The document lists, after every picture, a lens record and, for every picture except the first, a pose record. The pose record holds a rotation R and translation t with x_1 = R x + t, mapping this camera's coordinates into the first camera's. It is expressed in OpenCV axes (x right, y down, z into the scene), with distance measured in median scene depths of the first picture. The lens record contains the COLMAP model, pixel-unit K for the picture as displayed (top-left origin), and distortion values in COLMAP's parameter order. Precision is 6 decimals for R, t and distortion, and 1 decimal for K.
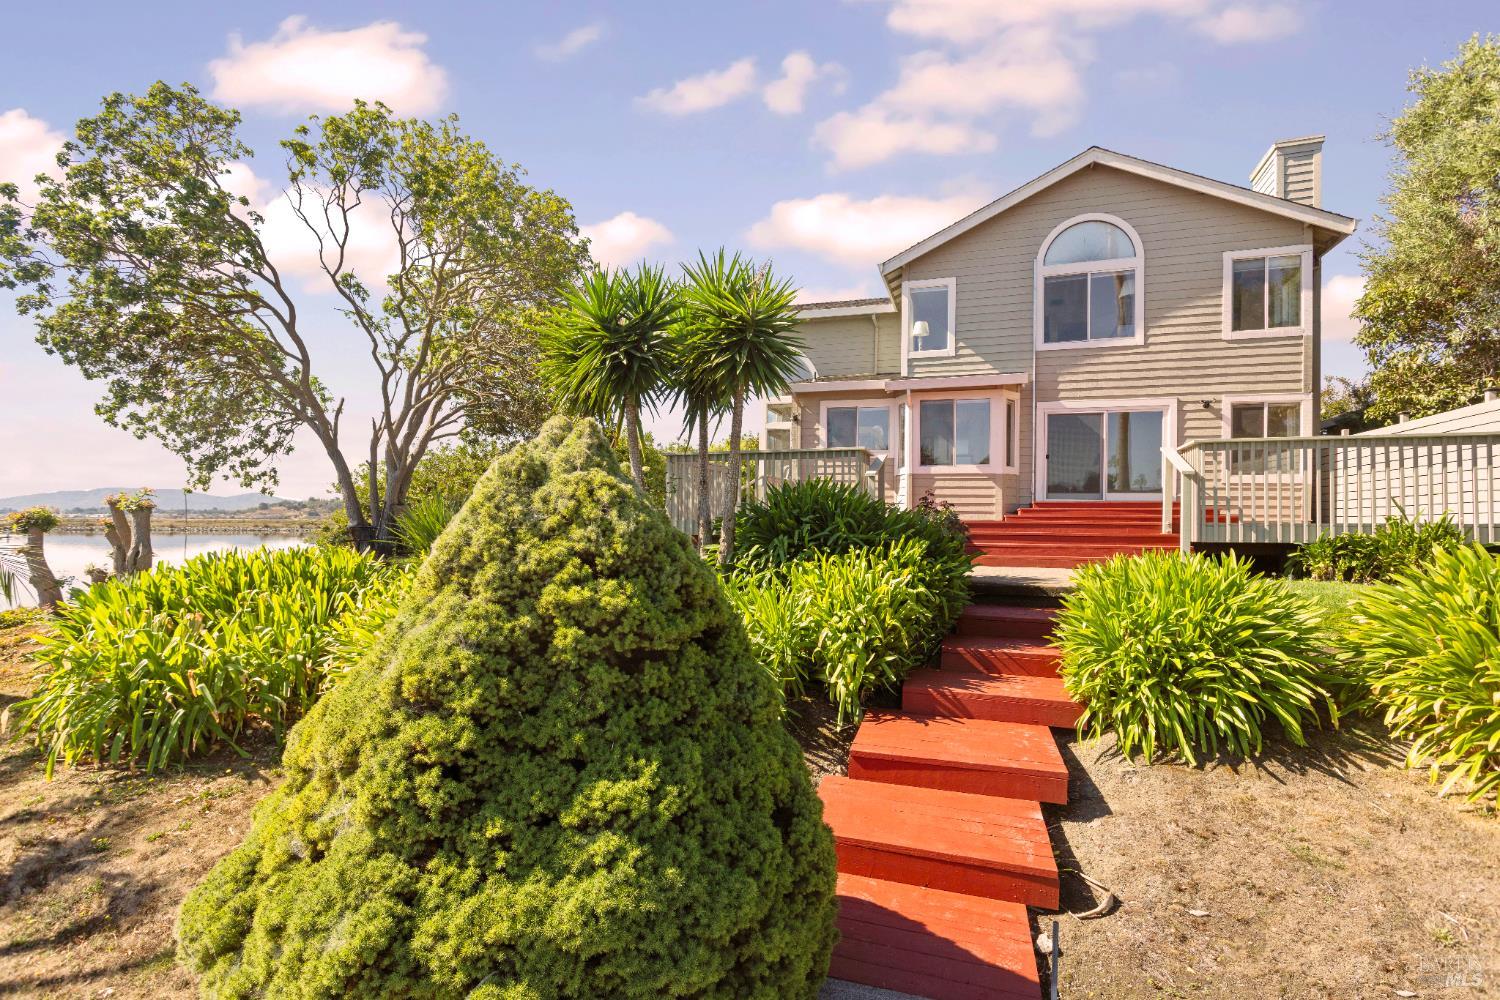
lens RADIAL K [[713.3, 0, 749.9], [0, 713.3, 513.2], [0, 0, 1]] dist [0.005334, 0.001315]
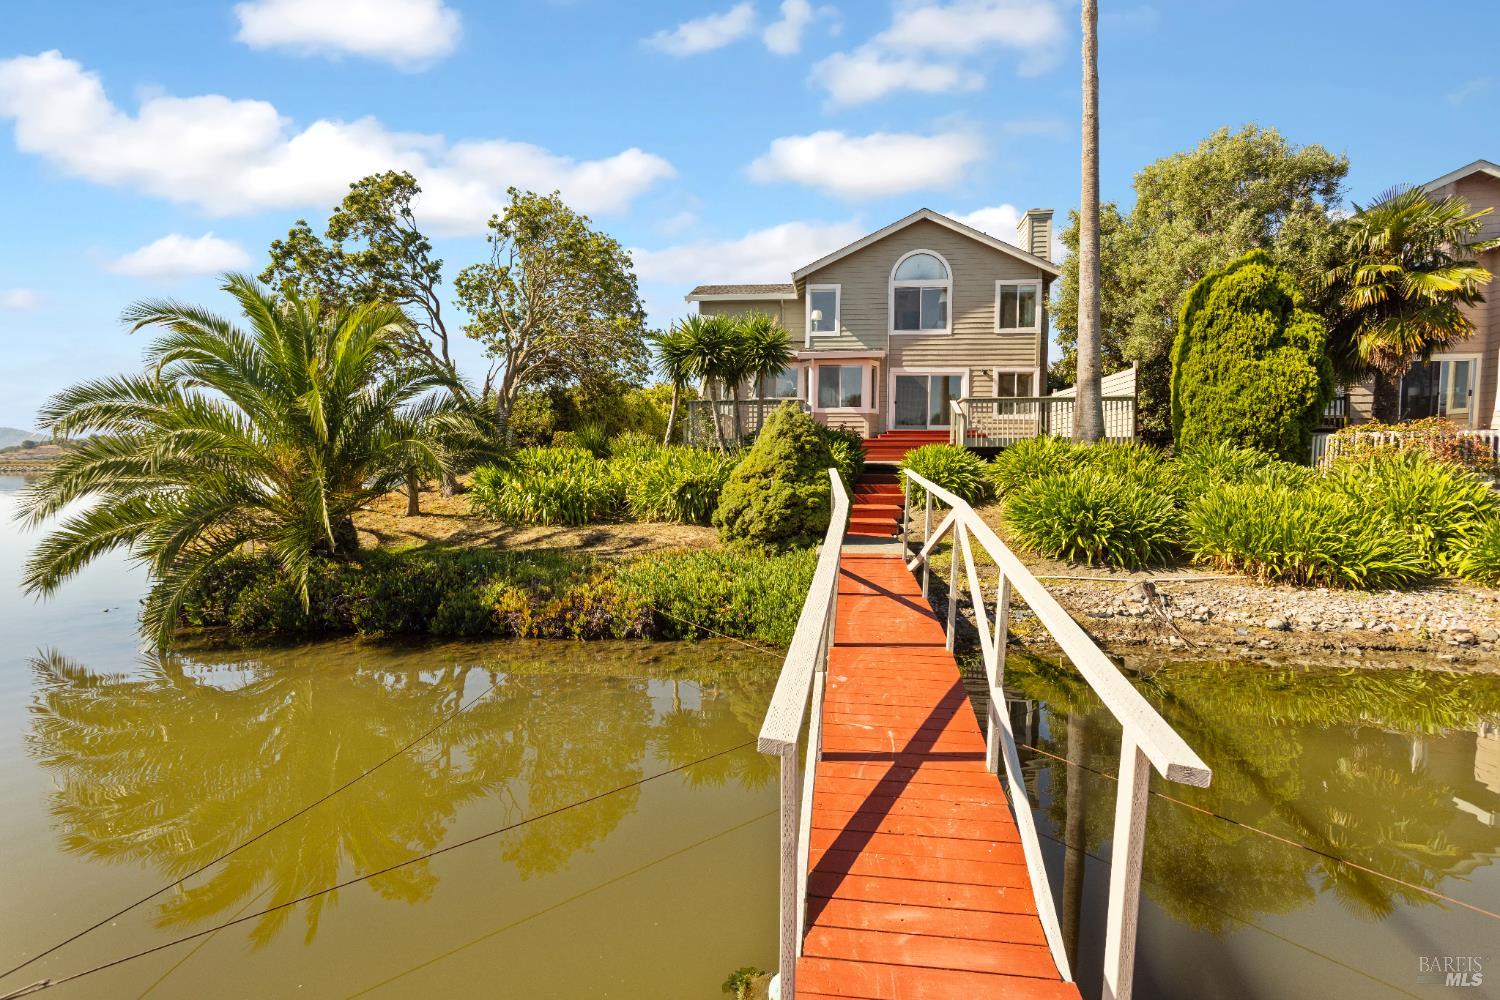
lens RADIAL K [[713.3, 0, 751.0], [0, 713.3, 500.2], [0, 0, 1]] dist [0.005334, 0.001315]
pose [[0.980491, -0.018386, 0.195704, -0.224931], [0.004758, 0.997544, 0.069878, 0.026926], [-0.196508, -0.067584, 0.978170, -0.531573]]
